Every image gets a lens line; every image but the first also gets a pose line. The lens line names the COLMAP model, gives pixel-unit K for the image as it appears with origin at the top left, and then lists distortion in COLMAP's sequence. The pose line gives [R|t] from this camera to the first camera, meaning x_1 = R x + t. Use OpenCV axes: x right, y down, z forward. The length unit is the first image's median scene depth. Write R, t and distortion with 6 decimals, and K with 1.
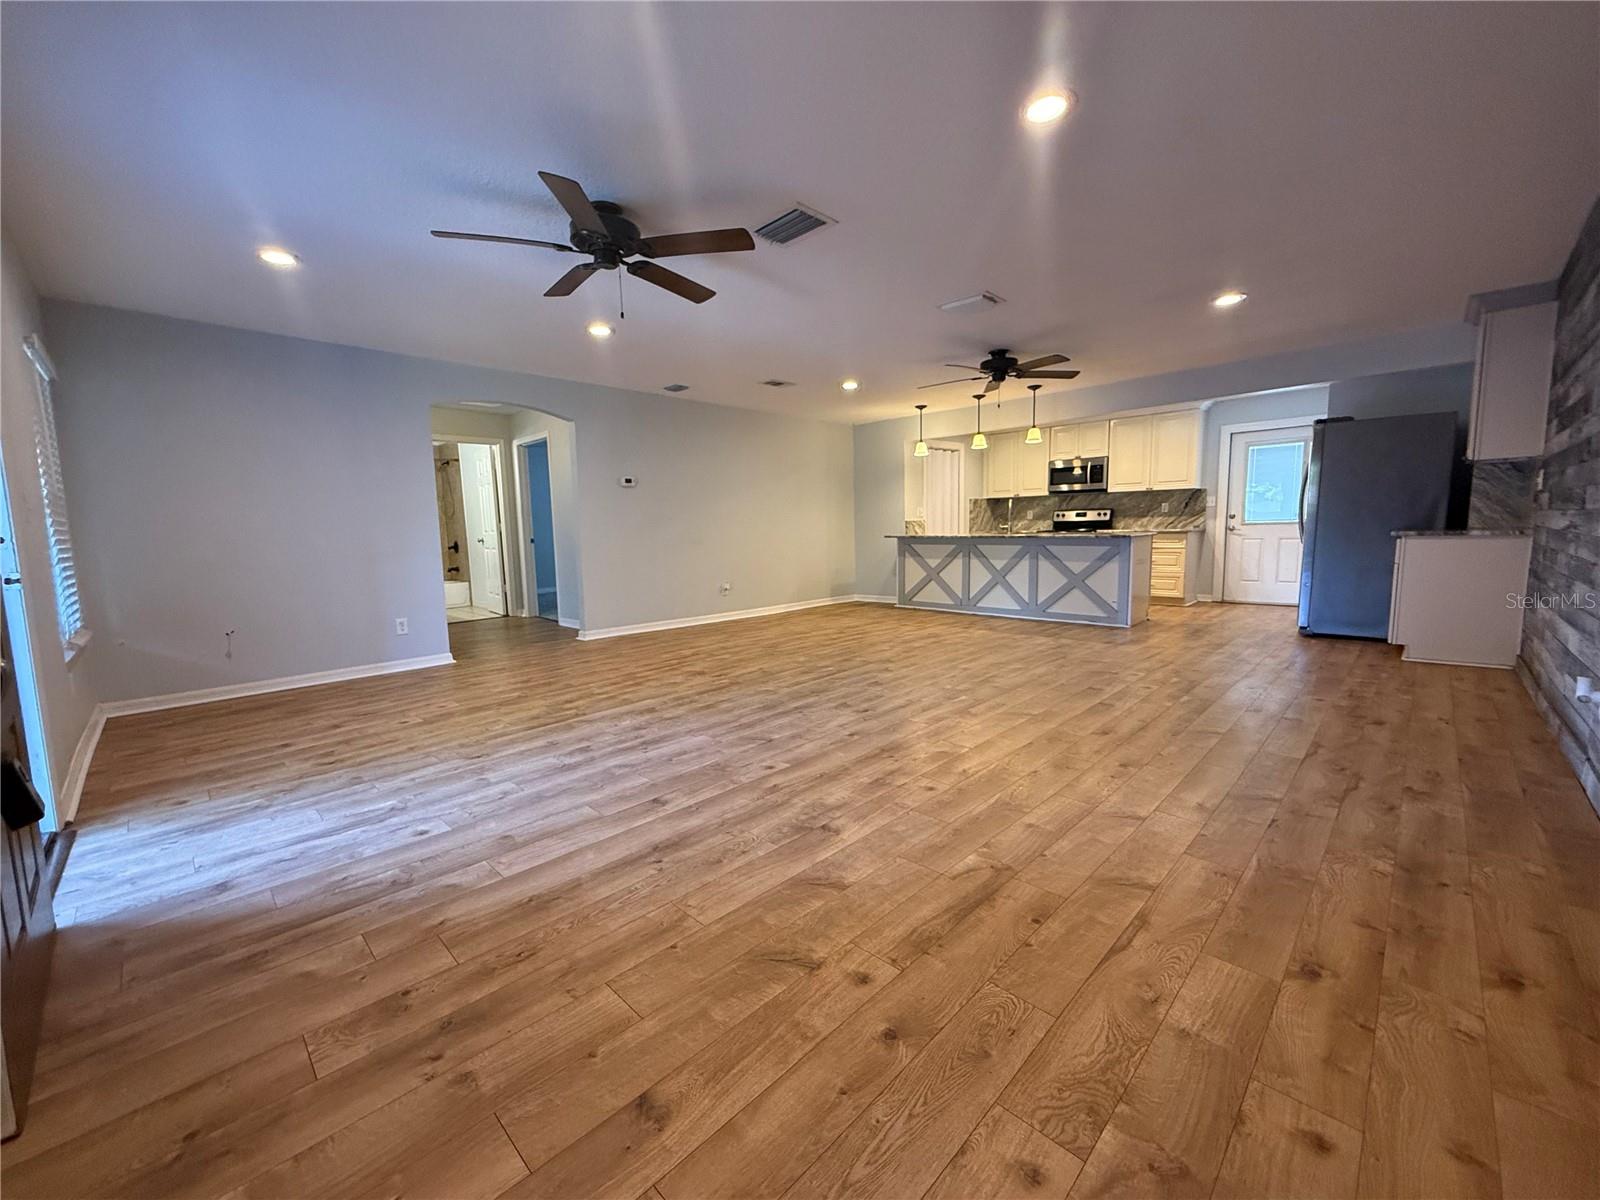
lens RADIAL K [[640.1, 0, 797.9], [0, 640.1, 601.8], [0, 0, 1]] dist [-0.000218, 0.000082]
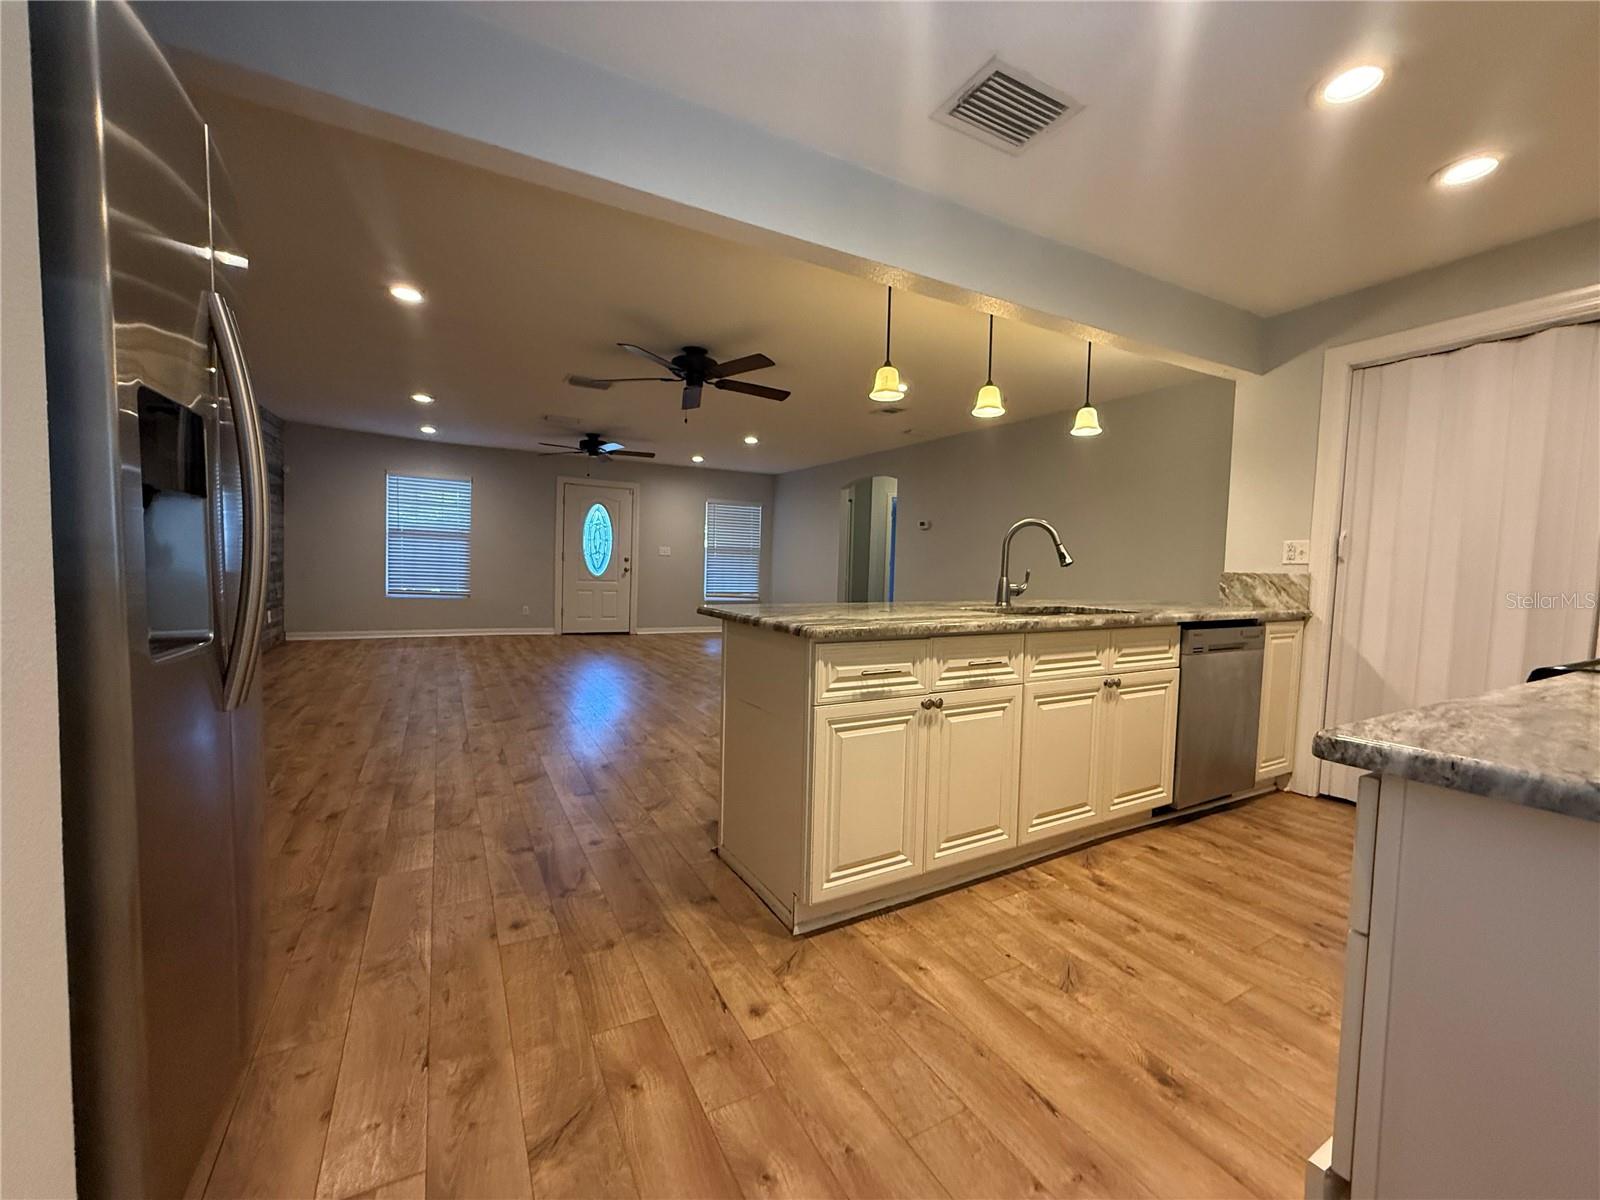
lens RADIAL K [[640.1, 0, 797.9], [0, 640.1, 601.8], [0, 0, 1]] dist [-0.000218, 0.000082]
pose [[-0.282518, 0.073180, -0.956467, 0.850822], [-0.132793, 0.984502, 0.114549, -0.155700], [0.950026, 0.159374, -0.268421, 1.113847]]
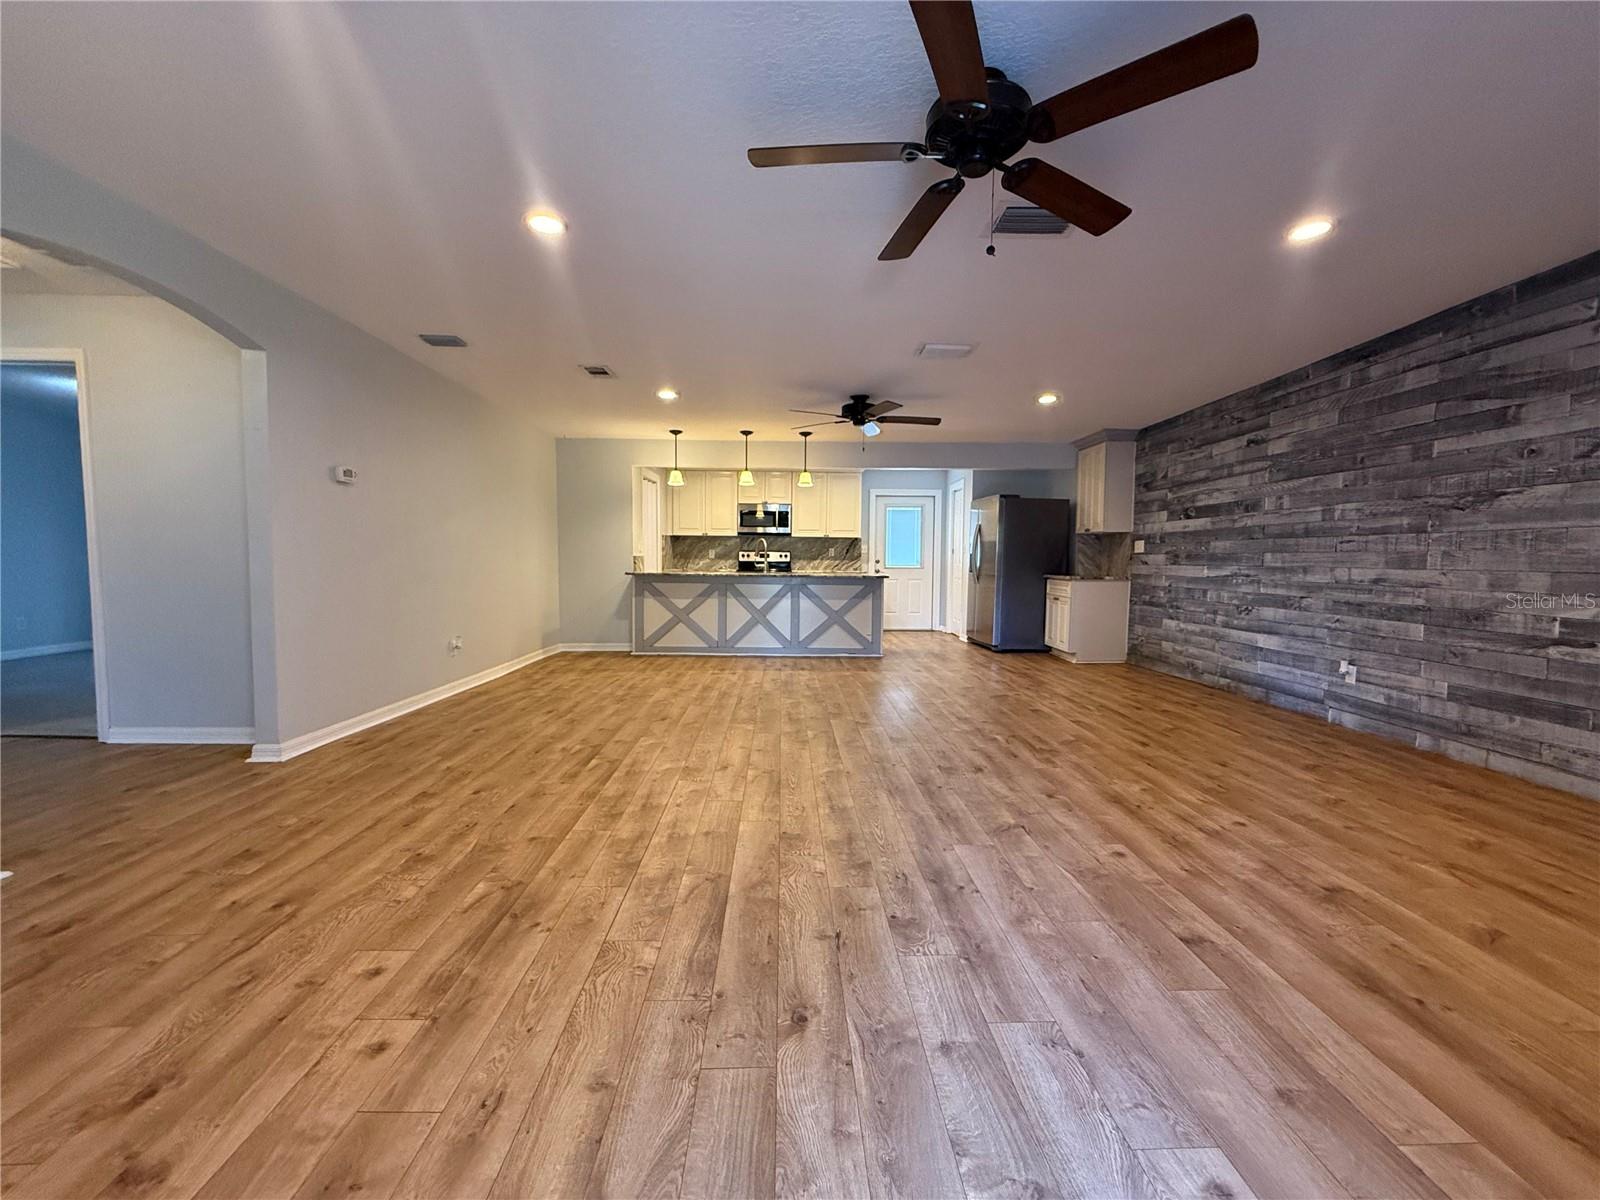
lens RADIAL K [[640.1, 0, 797.9], [0, 640.1, 601.8], [0, 0, 1]] dist [-0.000218, 0.000082]
pose [[0.695580, -0.017066, 0.718246, -0.401555], [0.058948, 0.997703, -0.033381, -0.027702], [-0.716026, 0.065558, 0.694988, 0.305467]]
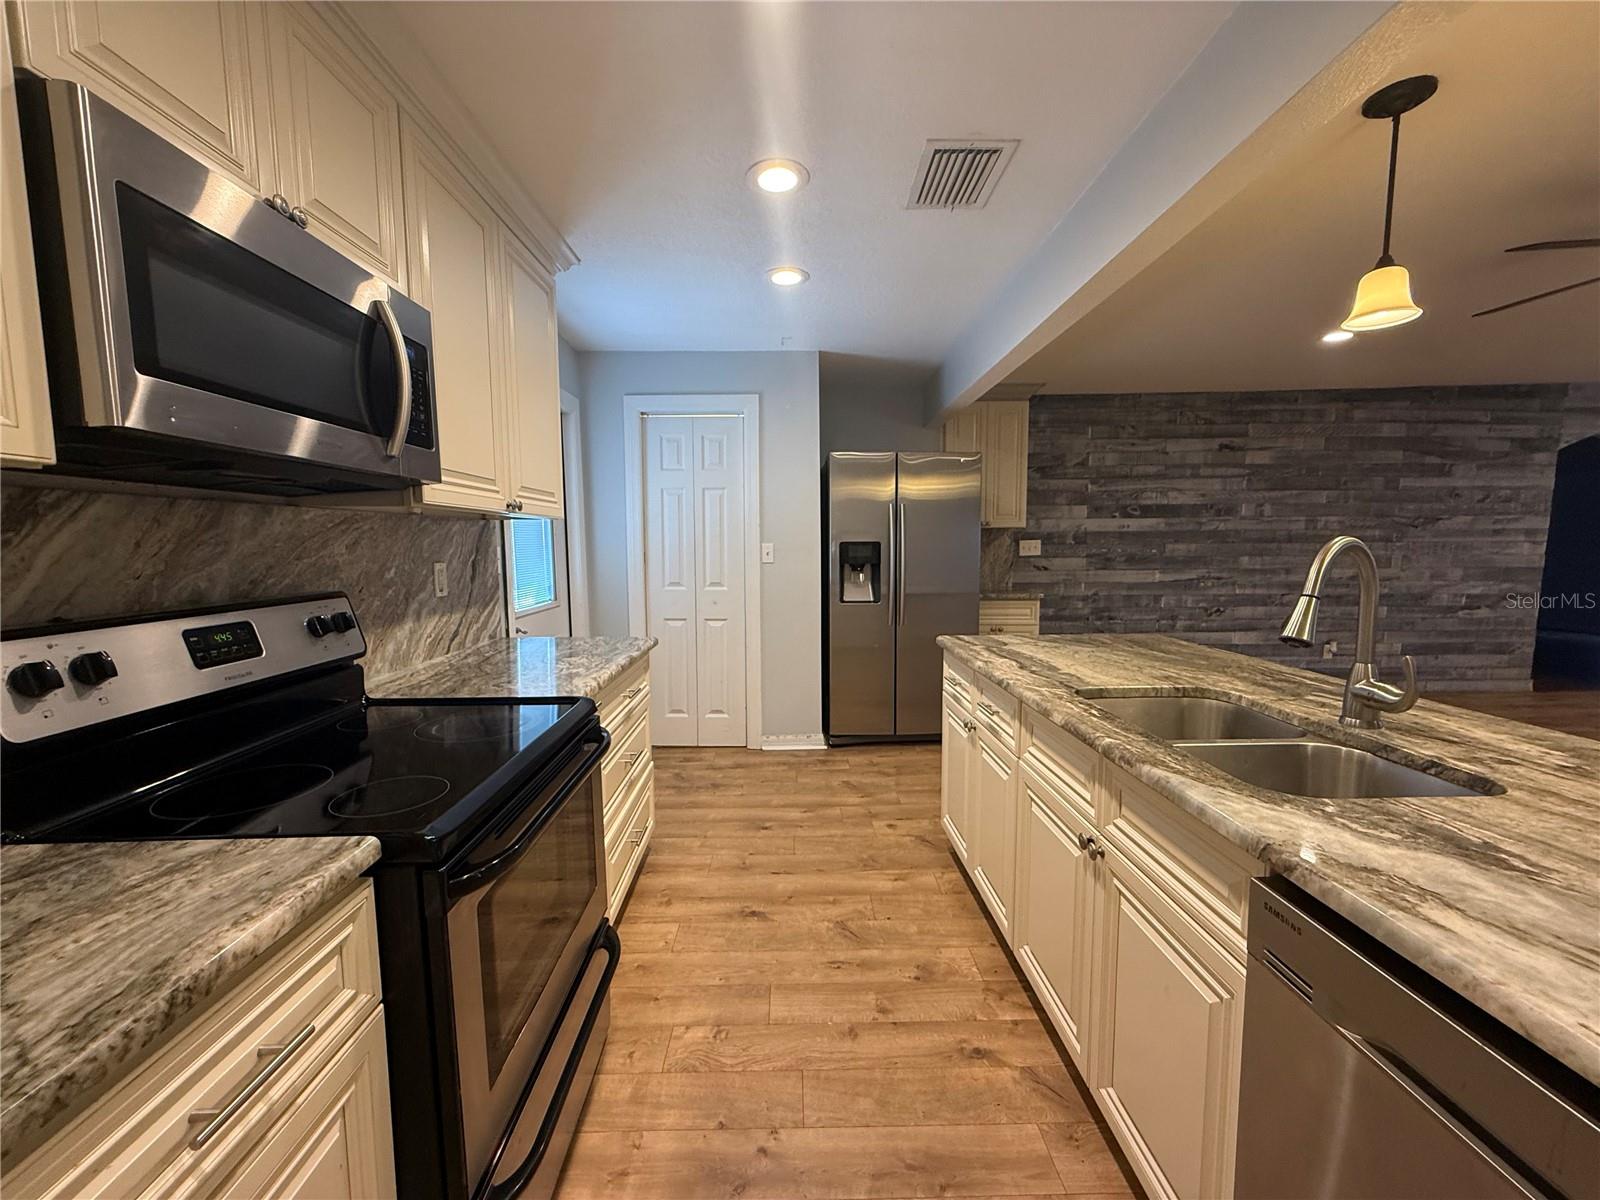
lens RADIAL K [[640.1, 0, 797.9], [0, 640.1, 601.8], [0, 0, 1]] dist [-0.000218, 0.000082]
pose [[-0.708401, -0.036980, 0.704840, 0.358741], [0.108693, 0.980998, 0.160711, -0.212926], [-0.697390, 0.190459, -0.690921, 1.395267]]
